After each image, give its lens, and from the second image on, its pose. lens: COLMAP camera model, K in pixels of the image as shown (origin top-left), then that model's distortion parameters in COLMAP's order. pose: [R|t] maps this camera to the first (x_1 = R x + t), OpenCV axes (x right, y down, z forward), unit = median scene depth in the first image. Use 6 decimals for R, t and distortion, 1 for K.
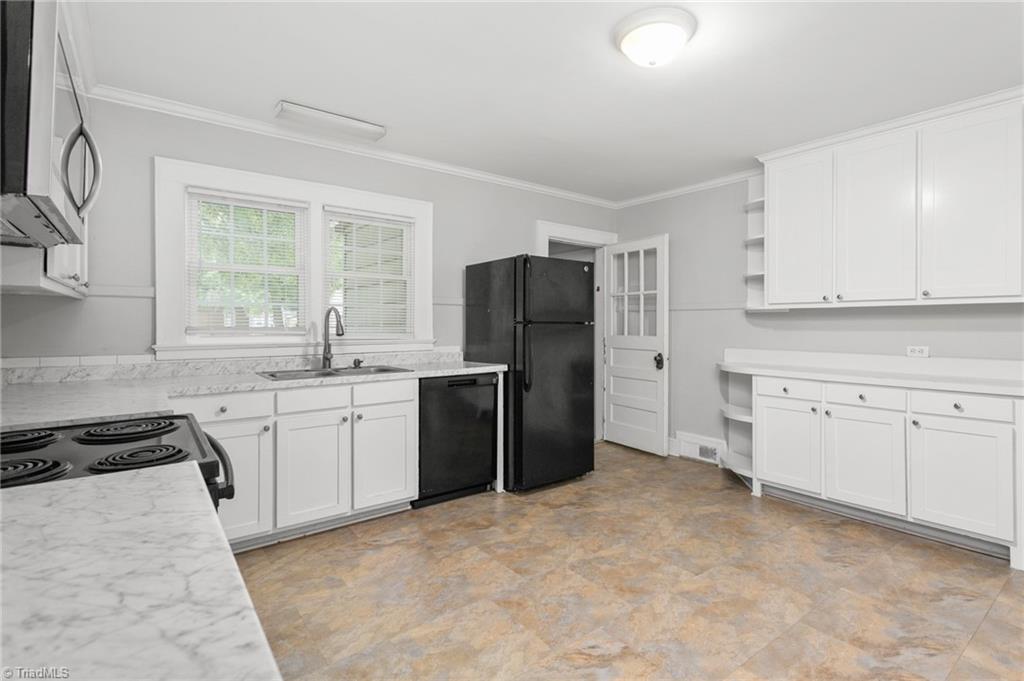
lens RADIAL K [[491.2, 0, 530.7], [0, 491.2, 320.7], [0, 0, 1]] dist [-0.001586, 0.003072]
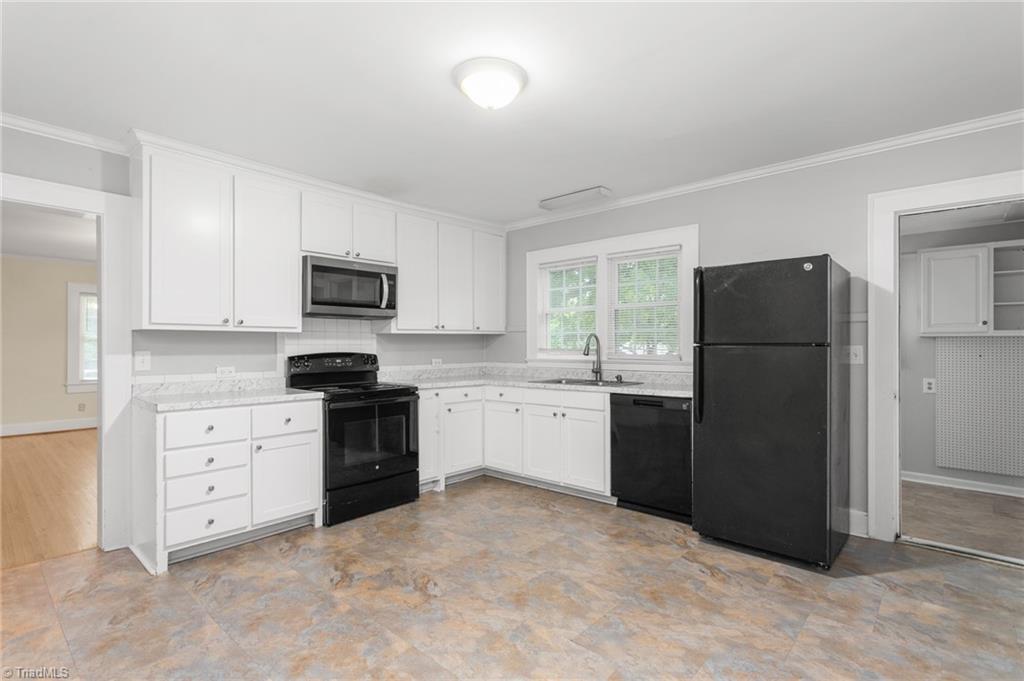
lens RADIAL K [[491.2, 0, 513.0], [0, 491.2, 346.9], [0, 0, 1]] dist [-0.001586, 0.003072]
pose [[0.180981, 0.001086, -0.983486, 0.932823], [0.006660, 0.999975, 0.002330, 0.004010], [0.983464, -0.006971, 0.180969, 0.603034]]
